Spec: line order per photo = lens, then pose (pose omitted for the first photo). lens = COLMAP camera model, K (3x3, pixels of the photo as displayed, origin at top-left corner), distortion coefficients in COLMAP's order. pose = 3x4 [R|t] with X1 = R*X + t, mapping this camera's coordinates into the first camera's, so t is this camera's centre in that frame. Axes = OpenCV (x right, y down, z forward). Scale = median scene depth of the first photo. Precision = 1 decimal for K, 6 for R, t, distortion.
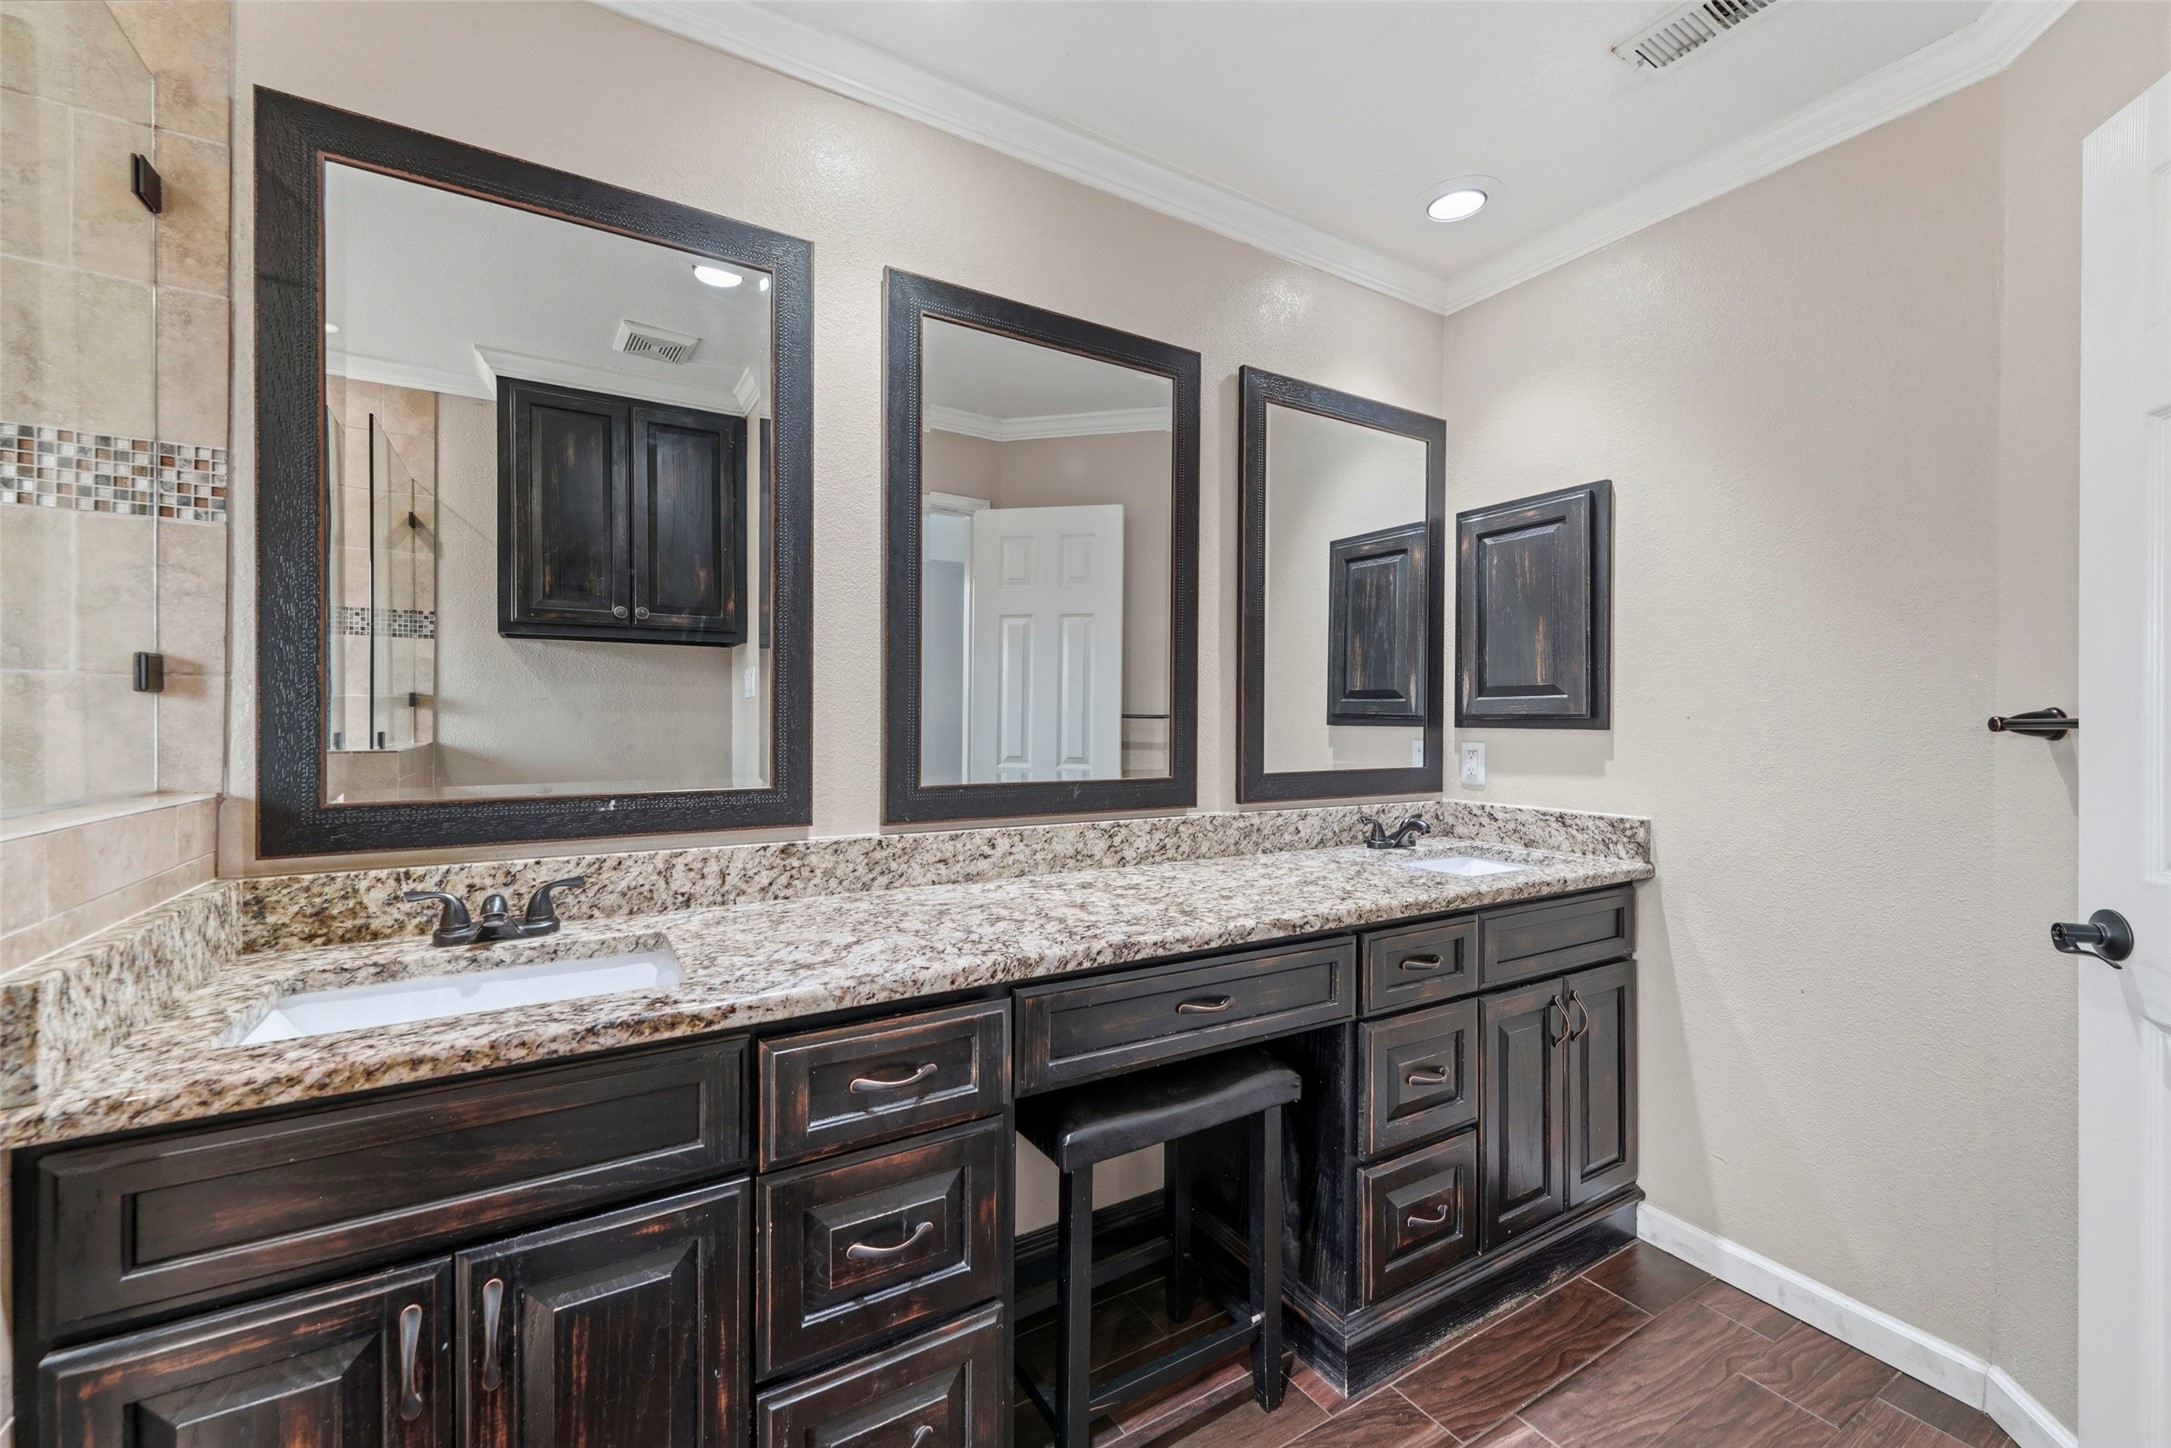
lens RADIAL K [[863.2, 0, 1076.4], [0, 863.2, 714.1], [0, 0, 1]] dist [0.001305, -0.000240]
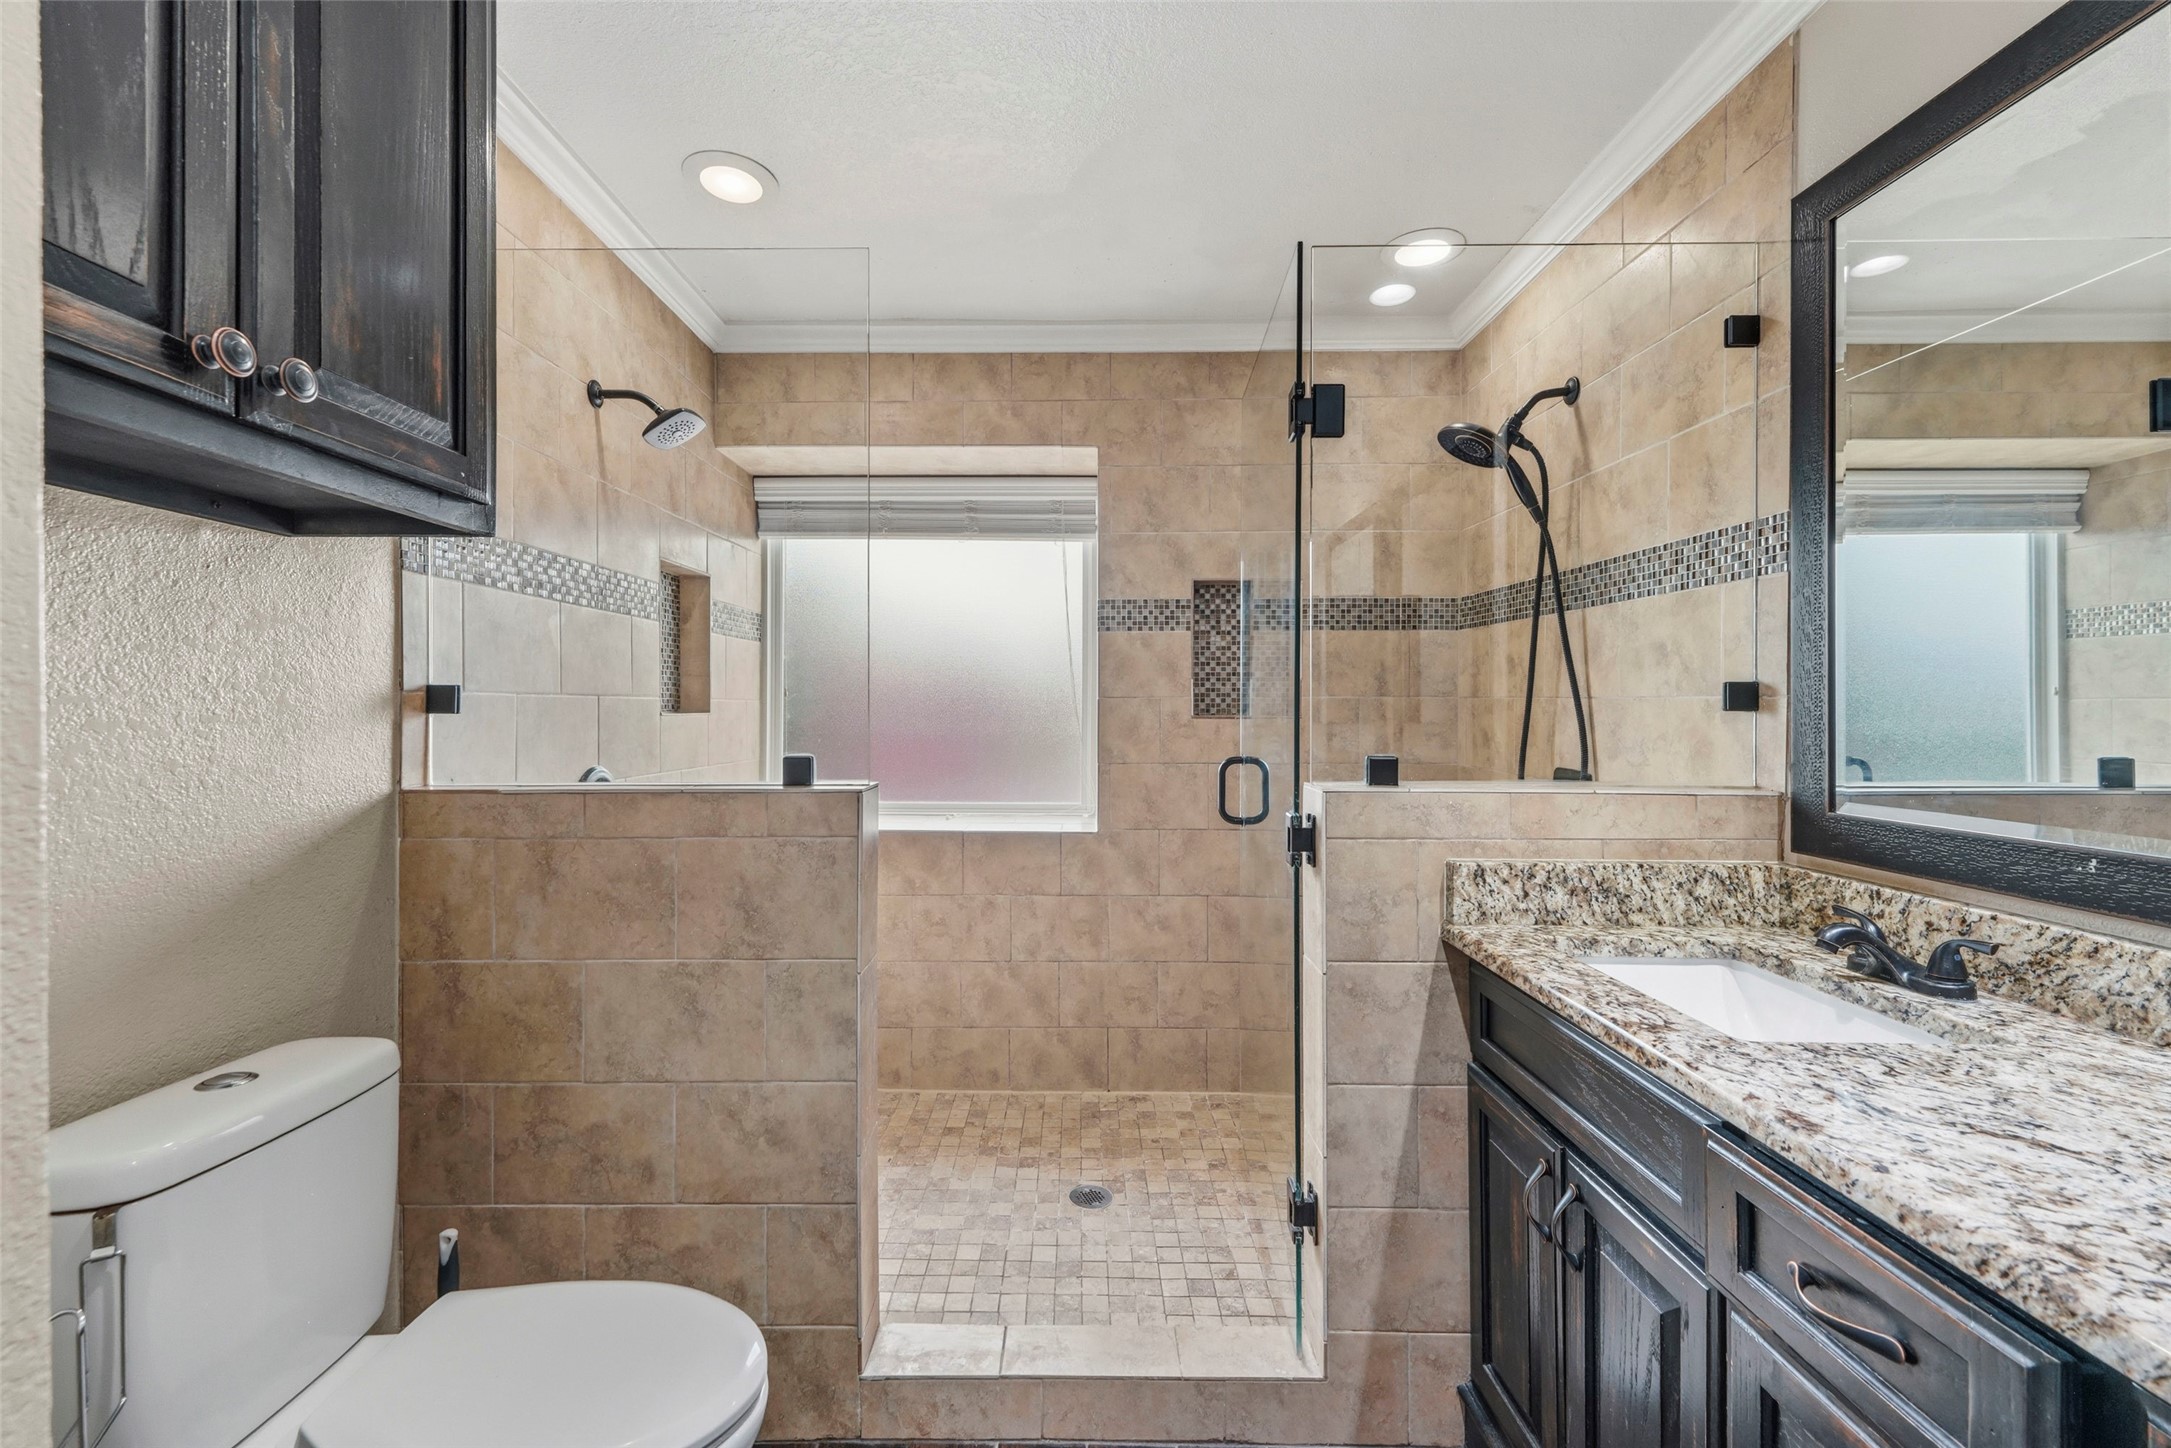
lens RADIAL K [[863.2, 0, 1072.8], [0, 863.2, 712.6], [0, 0, 1]] dist [0.001305, -0.000240]
pose [[-0.499146, 0.000909, -0.866517, 0.563249], [-0.001082, 0.999998, 0.001672, -0.023141], [0.866517, 0.001772, -0.499144, 0.724547]]
